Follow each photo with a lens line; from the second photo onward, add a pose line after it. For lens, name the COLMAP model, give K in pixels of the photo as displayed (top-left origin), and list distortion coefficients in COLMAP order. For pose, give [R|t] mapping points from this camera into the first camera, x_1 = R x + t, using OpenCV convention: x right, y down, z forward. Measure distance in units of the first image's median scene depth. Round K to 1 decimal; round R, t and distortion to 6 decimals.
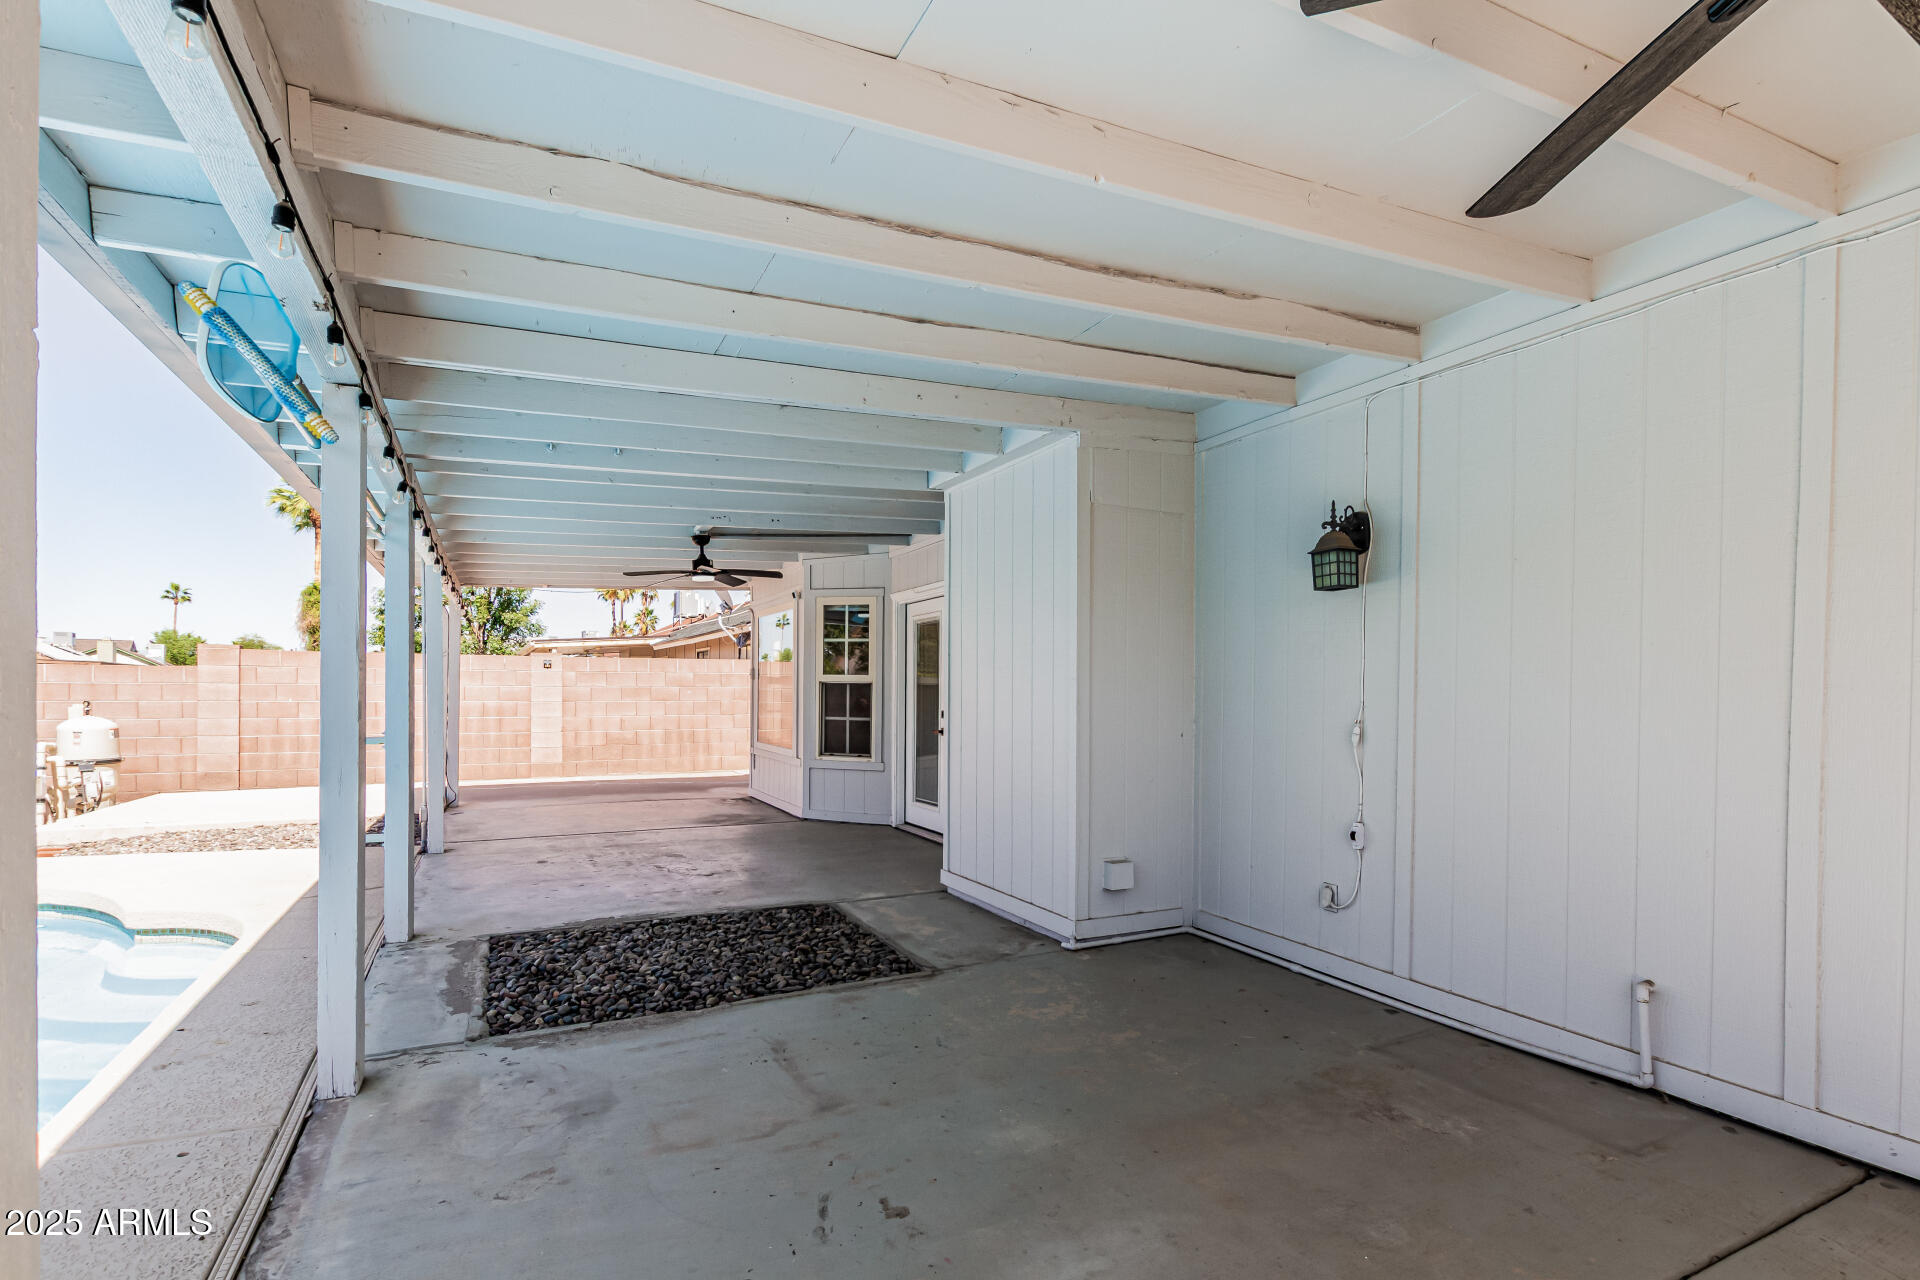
lens RADIAL K [[896.8, 0, 960.2], [0, 896.8, 698.1], [0, 0, 1]] dist [0.003907, 0.000195]
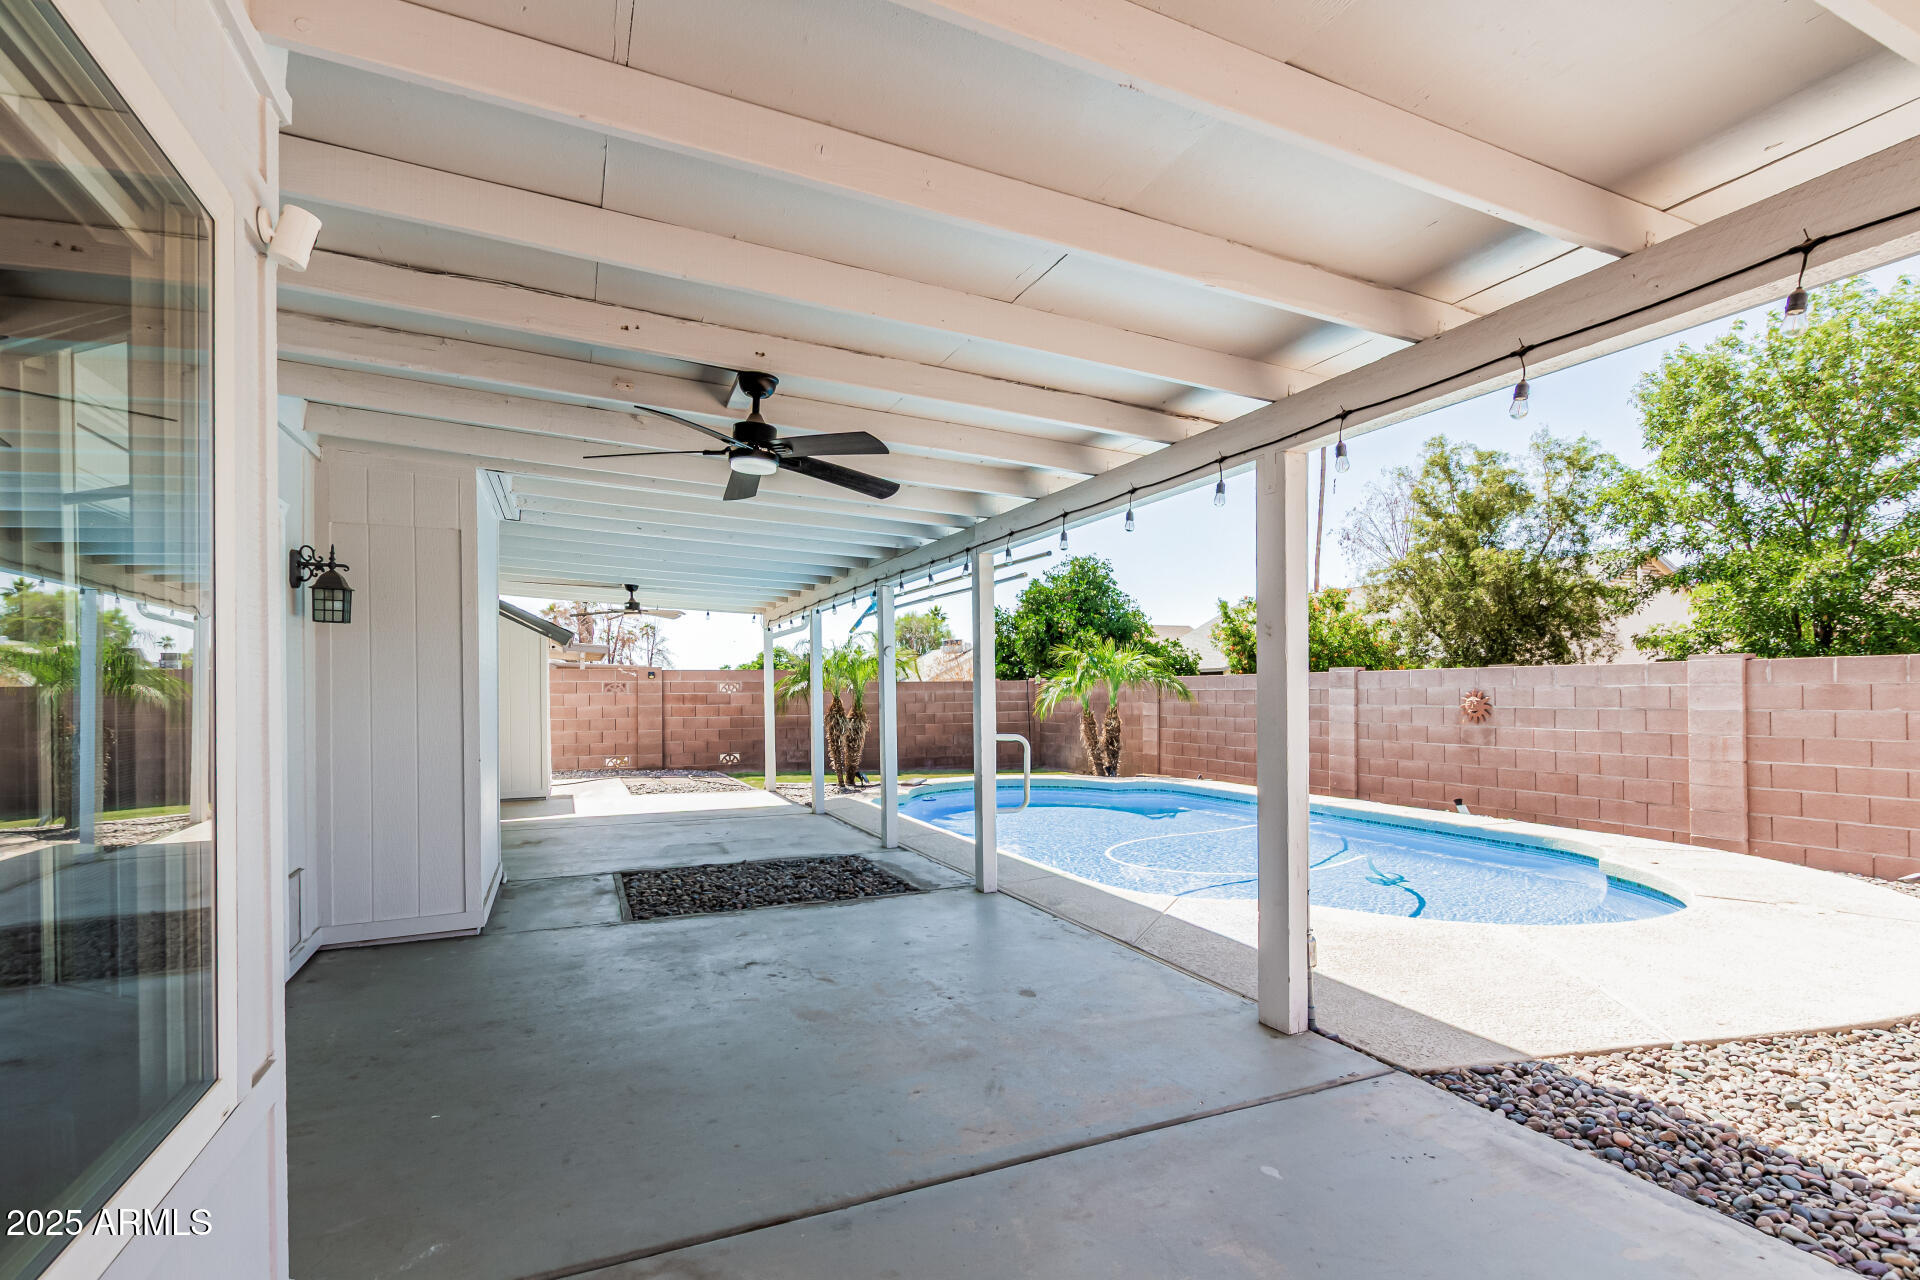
lens RADIAL K [[896.8, 0, 960.2], [0, 896.8, 698.1], [0, 0, 1]] dist [0.003907, 0.000195]
pose [[-0.998639, -0.013174, 0.050473, -0.558264], [-0.012396, 0.999800, 0.015702, -0.027122], [-0.050670, 0.015055, -0.998602, 1.980939]]
